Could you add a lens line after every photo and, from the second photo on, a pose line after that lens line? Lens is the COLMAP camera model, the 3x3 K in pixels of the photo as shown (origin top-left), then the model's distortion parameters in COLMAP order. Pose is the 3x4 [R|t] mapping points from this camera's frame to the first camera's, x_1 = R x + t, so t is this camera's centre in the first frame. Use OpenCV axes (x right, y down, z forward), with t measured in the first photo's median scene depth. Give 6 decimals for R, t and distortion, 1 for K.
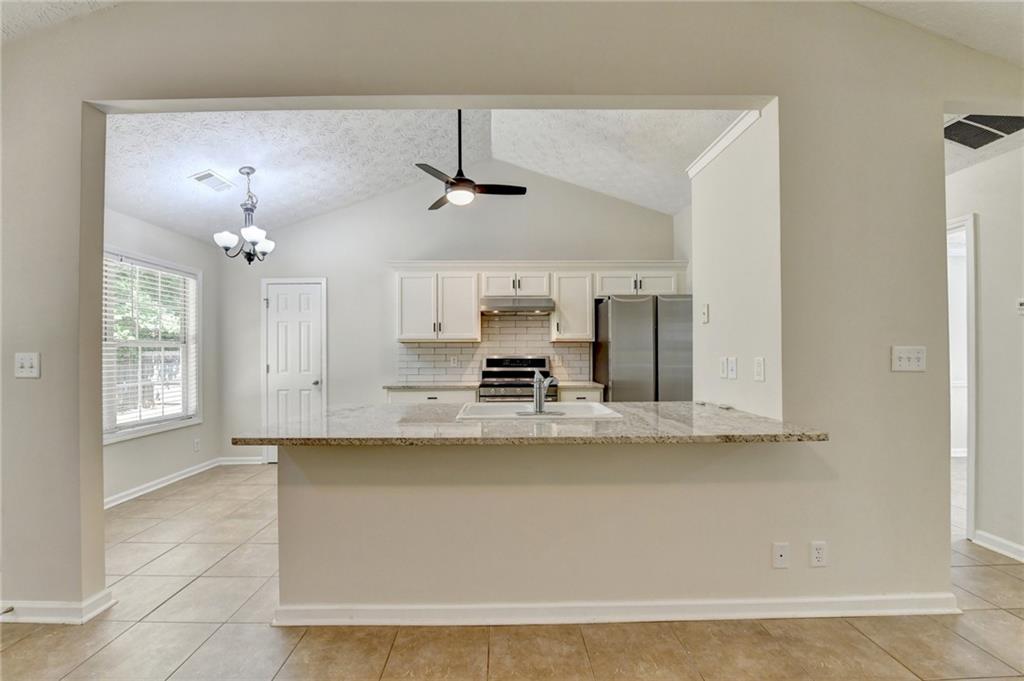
lens RADIAL K [[426.1, 0, 511.6], [0, 426.1, 352.4], [0, 0, 1]] dist [-0.017817, -0.000682]
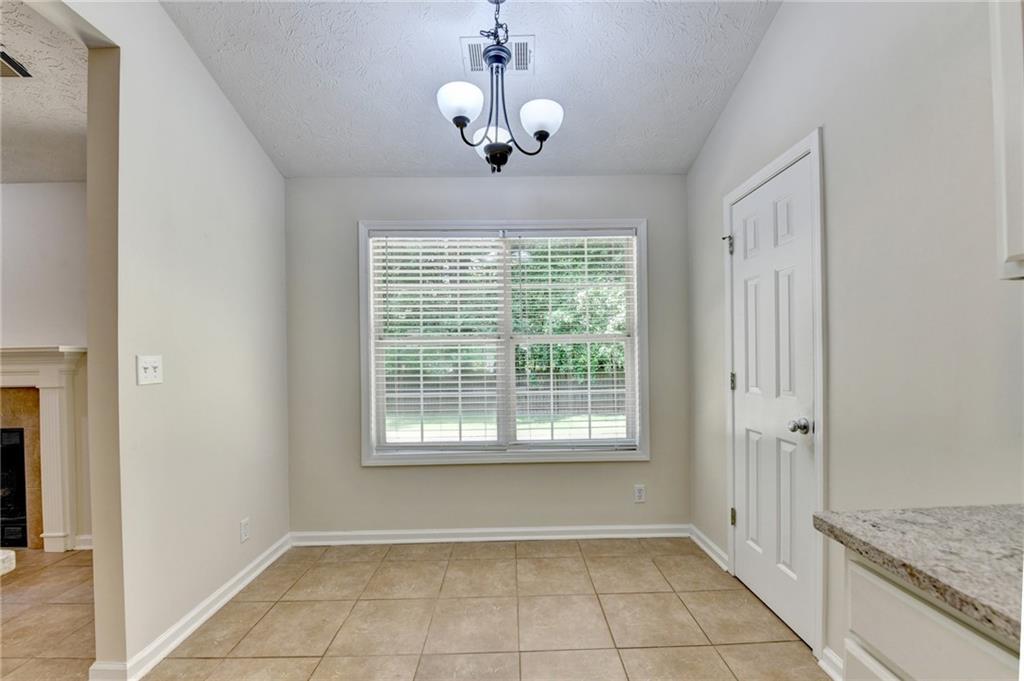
lens RADIAL K [[423.4, 0, 508.8], [0, 423.4, 356.6], [0, 0, 1]] dist [-0.018100, -0.000209]
pose [[-0.011508, 0.007189, -0.999908, -0.102172], [0.018192, 0.999810, 0.006979, 0.002982], [0.999768, -0.018110, -0.011637, 0.802478]]
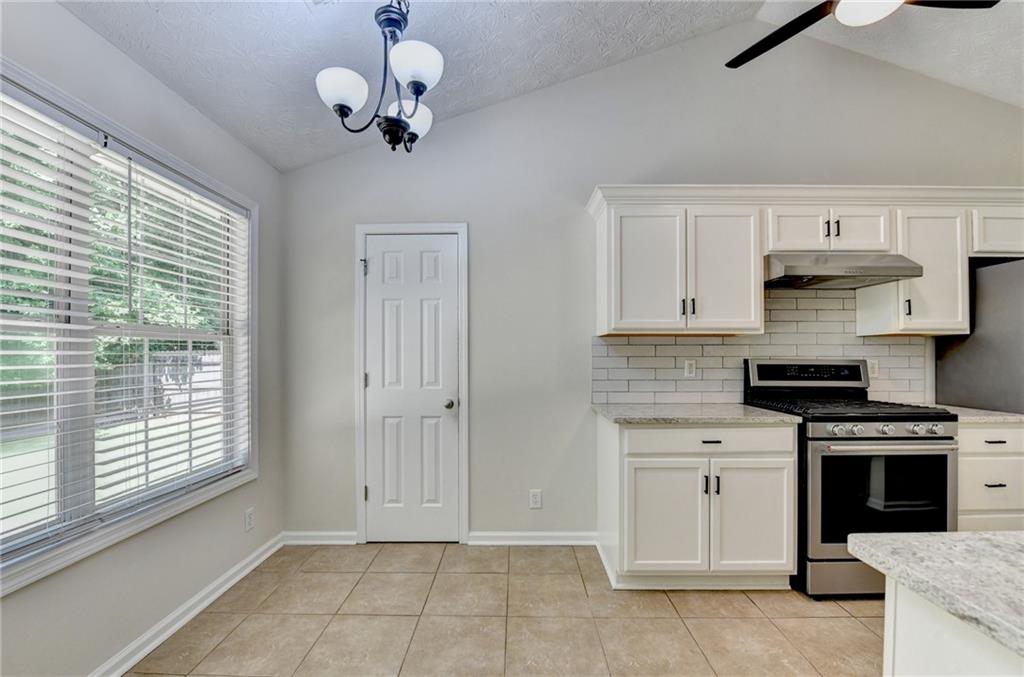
lens RADIAL K [[435.9, 0, 516.5], [0, 435.9, 354.3], [0, 0, 1]] dist [-0.017807, -0.000179]
pose [[0.999705, 0.004145, -0.023949, -0.380364], [-0.004135, 0.999991, 0.000470, 0.002533], [0.023951, -0.000371, 0.999713, 0.438645]]
